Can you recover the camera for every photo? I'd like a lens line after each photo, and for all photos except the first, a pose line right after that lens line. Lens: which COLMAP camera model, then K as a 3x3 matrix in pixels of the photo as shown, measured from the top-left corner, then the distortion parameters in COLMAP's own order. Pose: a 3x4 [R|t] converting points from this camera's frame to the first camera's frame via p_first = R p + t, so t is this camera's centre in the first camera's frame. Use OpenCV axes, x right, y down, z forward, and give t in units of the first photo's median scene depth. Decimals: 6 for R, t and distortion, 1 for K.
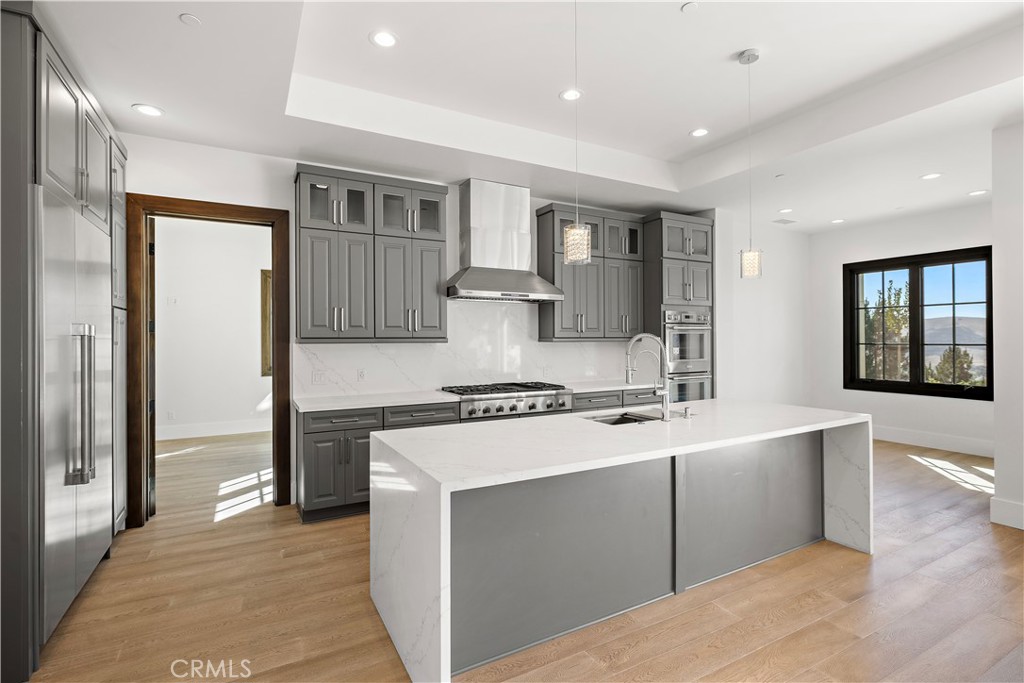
lens RADIAL K [[485.6, 0, 512.4], [0, 485.6, 336.0], [0, 0, 1]] dist [-0.000782, -0.000071]
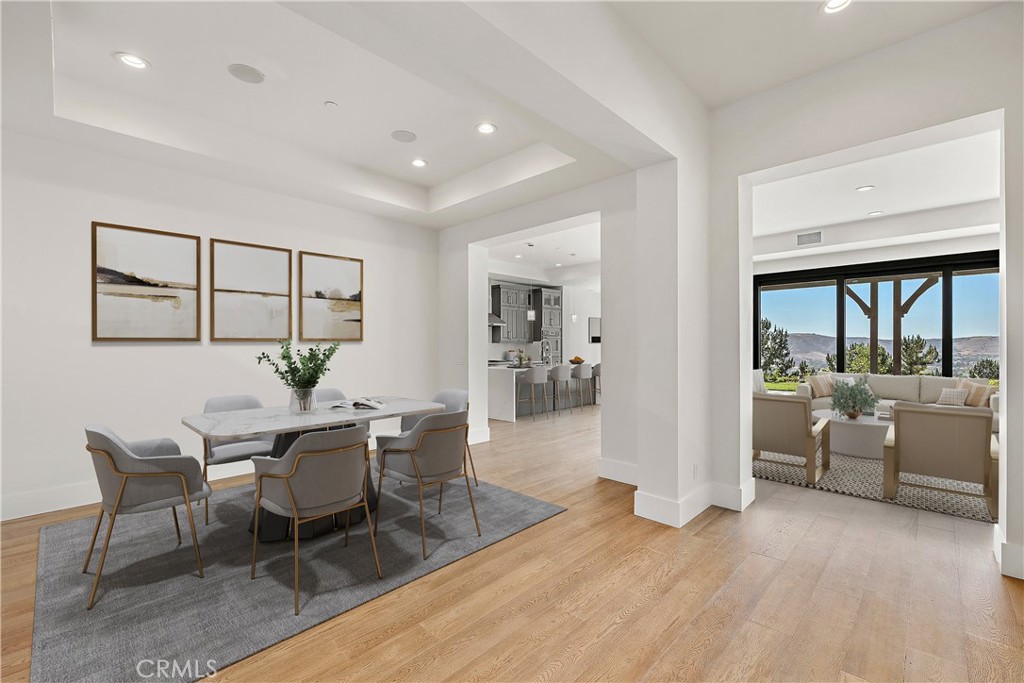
lens RADIAL K [[433.5, 0, 519.5], [0, 433.5, 342.5], [0, 0, 1]] dist [-0.000545, -0.000096]
pose [[0.952318, 0.004101, 0.305079, -0.435800], [-0.004525, 0.999990, 0.000685, 0.006845], [-0.305073, -0.002033, 0.952327, -0.967597]]
